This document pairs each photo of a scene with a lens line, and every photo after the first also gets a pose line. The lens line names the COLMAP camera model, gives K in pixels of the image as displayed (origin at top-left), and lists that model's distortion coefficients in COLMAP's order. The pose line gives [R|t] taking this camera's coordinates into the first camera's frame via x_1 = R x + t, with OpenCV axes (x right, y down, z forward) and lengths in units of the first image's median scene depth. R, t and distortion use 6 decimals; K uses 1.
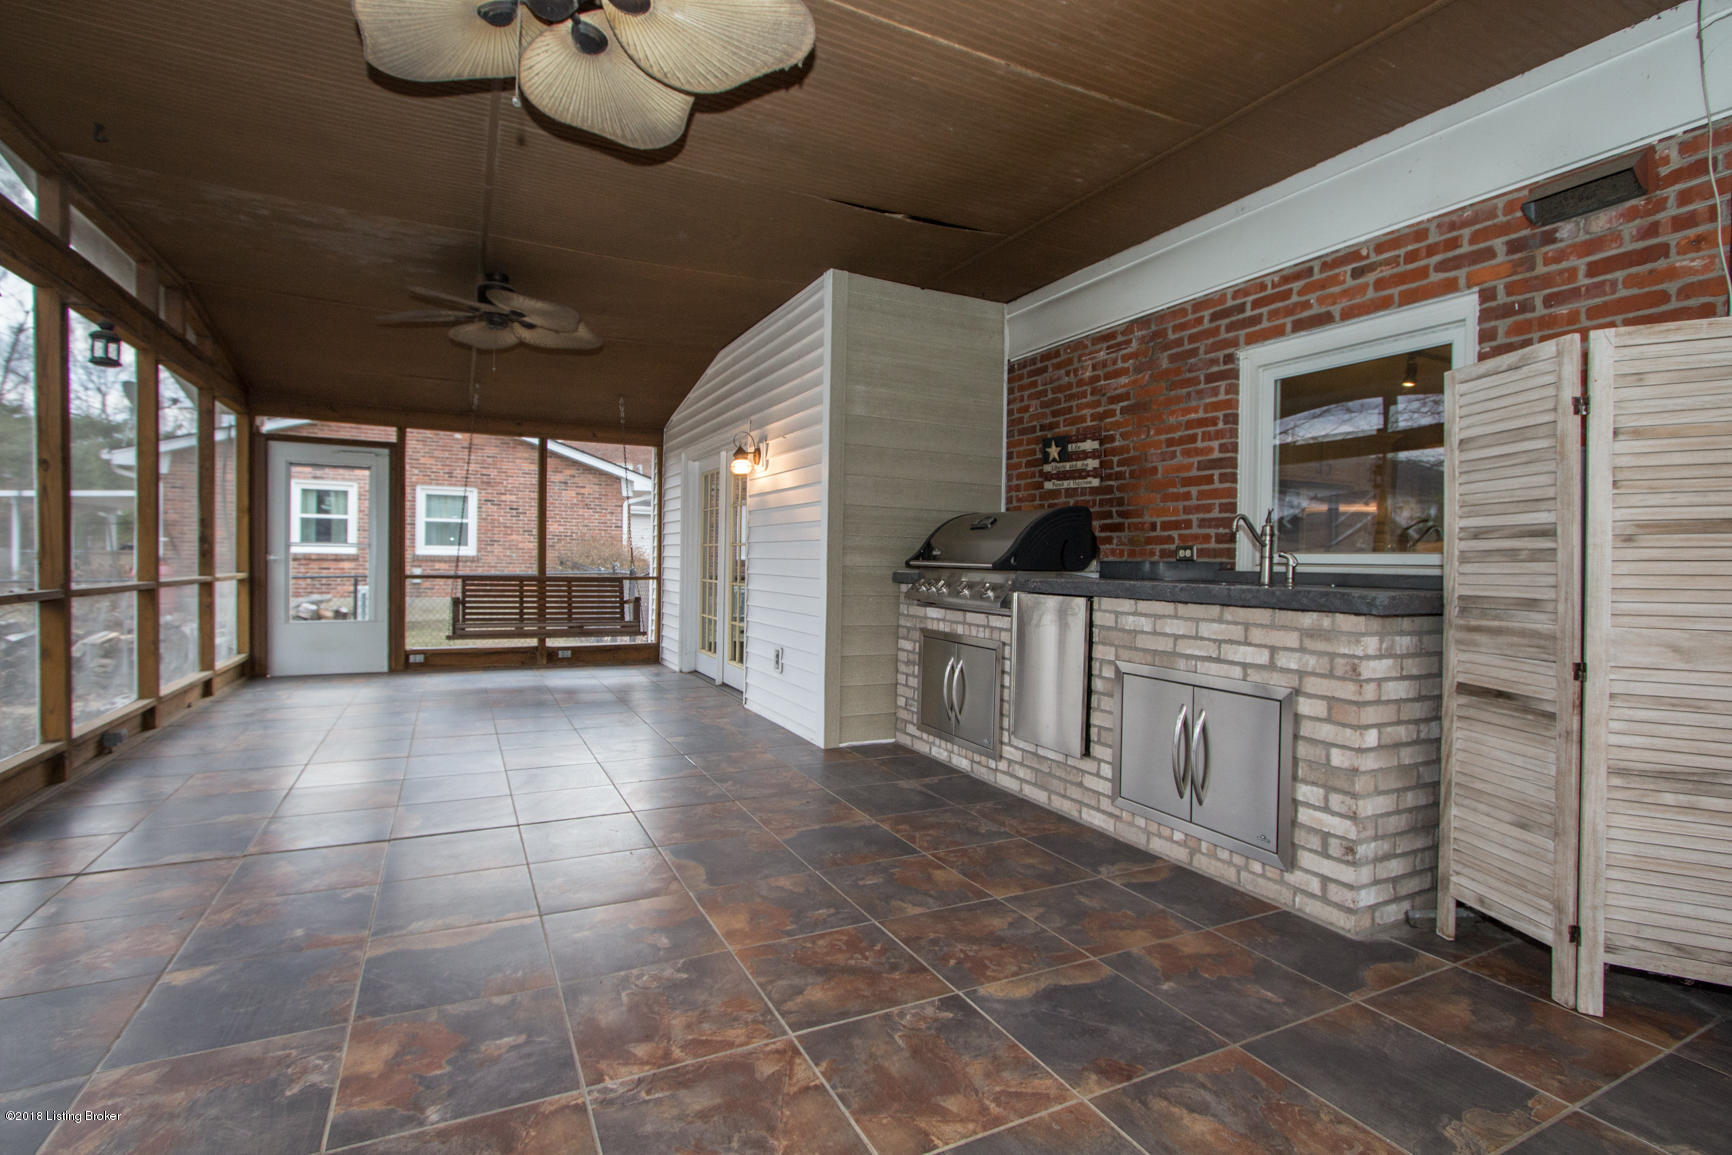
lens RADIAL K [[797.1, 0, 860.0], [0, 797.1, 567.4], [0, 0, 1]] dist [-0.014124, -0.000596]
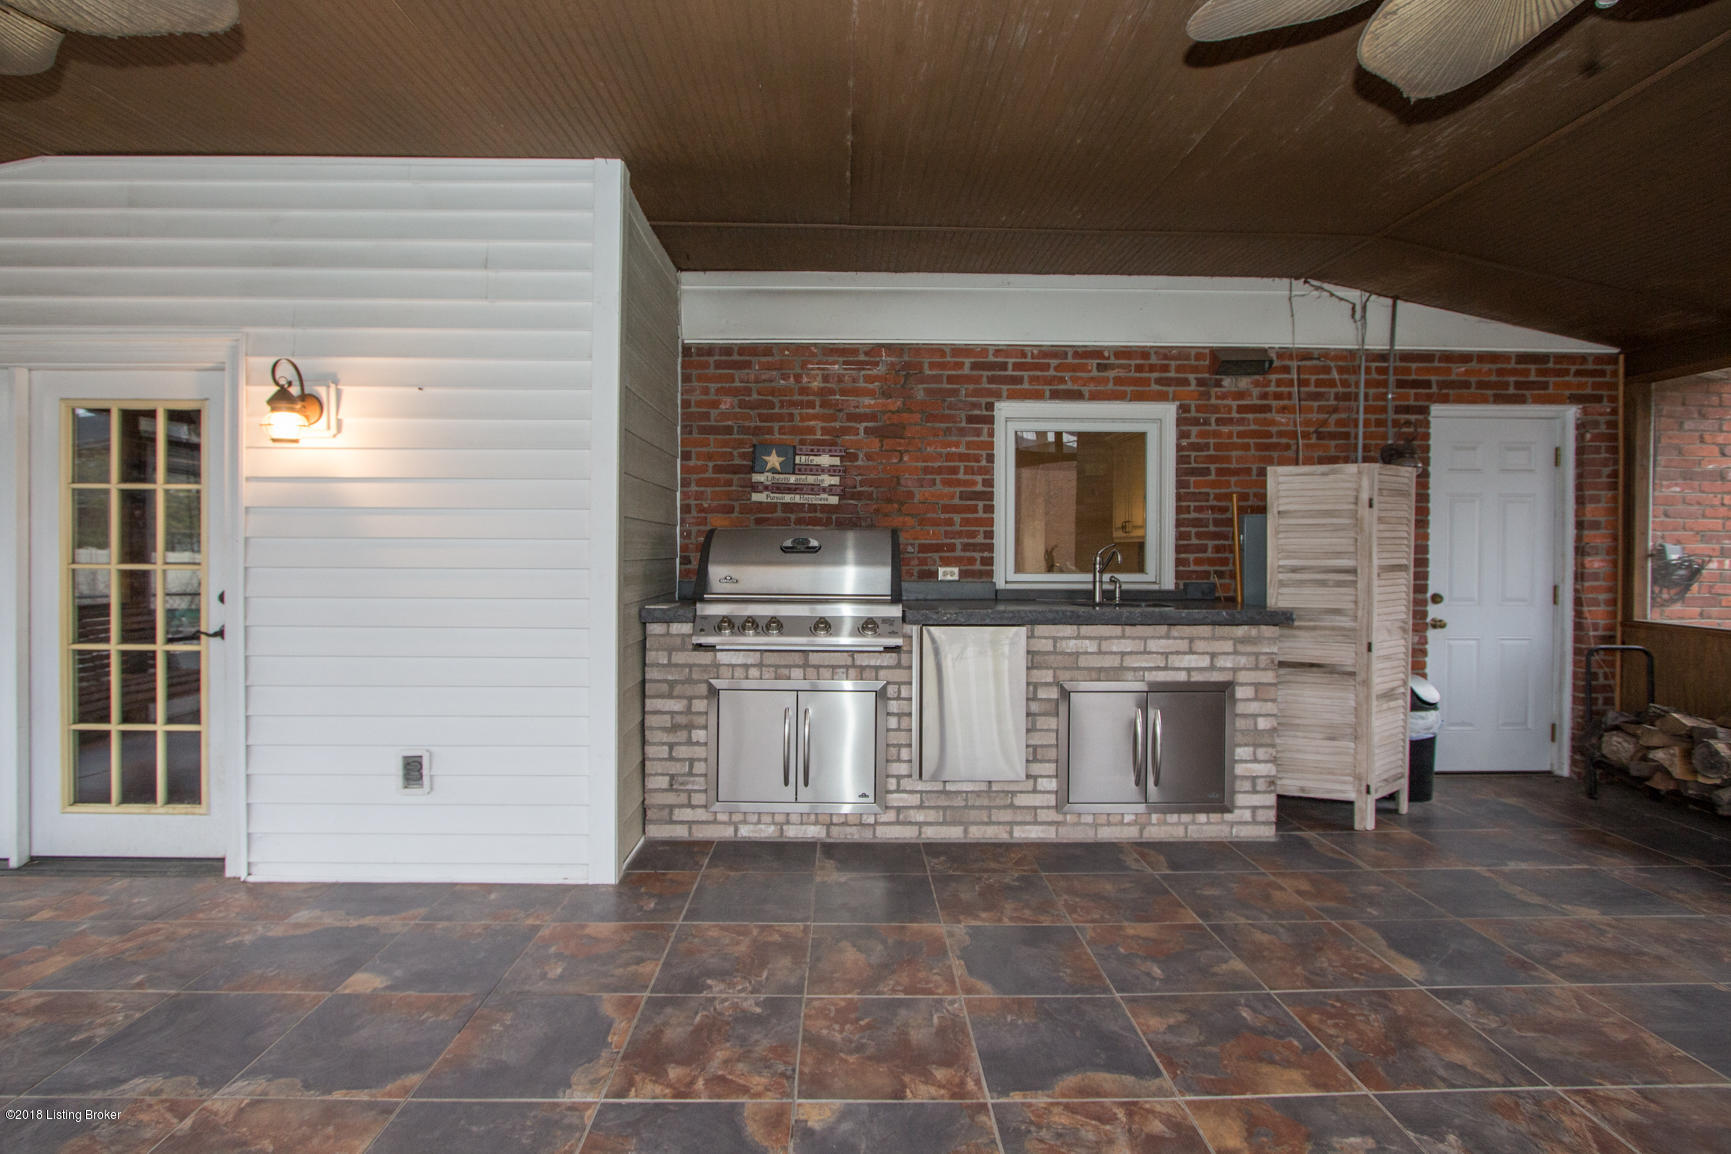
lens RADIAL K [[796.6, 0, 859.5], [0, 796.6, 566.9], [0, 0, 1]] dist [-0.014124, -0.000596]
pose [[0.443667, -0.031639, 0.895633, -0.867463], [0.011105, 0.999494, 0.029806, -0.085256], [-0.896123, -0.003278, 0.443794, 0.851127]]
